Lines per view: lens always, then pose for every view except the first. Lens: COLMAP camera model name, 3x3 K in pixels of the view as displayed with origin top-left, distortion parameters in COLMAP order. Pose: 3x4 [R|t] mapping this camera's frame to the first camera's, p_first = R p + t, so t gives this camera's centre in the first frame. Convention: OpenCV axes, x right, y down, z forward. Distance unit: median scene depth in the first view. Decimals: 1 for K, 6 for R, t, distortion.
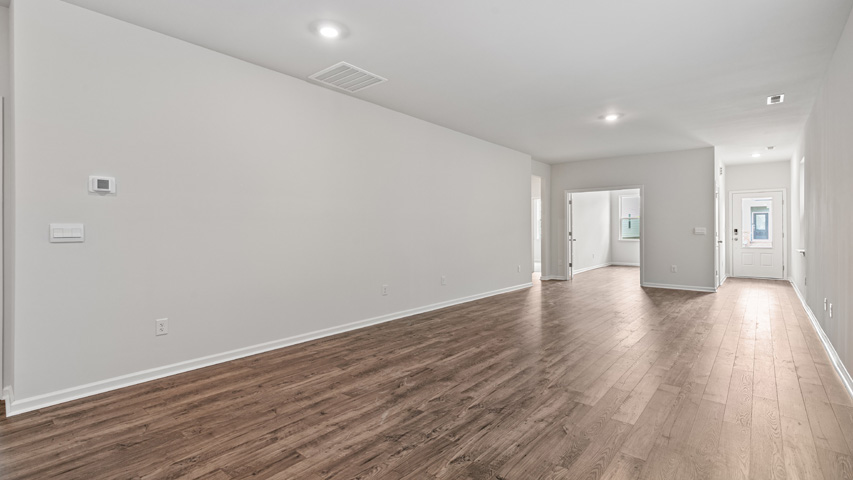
lens RADIAL K [[391.4, 0, 427.9], [0, 391.4, 223.6], [0, 0, 1]] dist [0.004218, 0.000218]
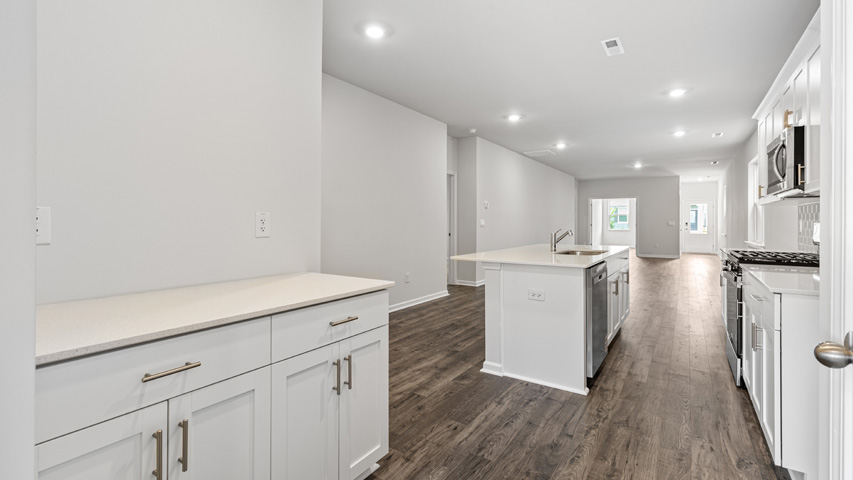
lens RADIAL K [[391.4, 0, 427.9], [0, 391.4, 223.6], [0, 0, 1]] dist [0.004218, 0.000218]
pose [[0.993135, 0.001830, 0.116958, -1.654865], [-0.003935, 0.999834, 0.017772, -0.026856], [-0.116906, -0.018110, 0.992978, -1.708768]]
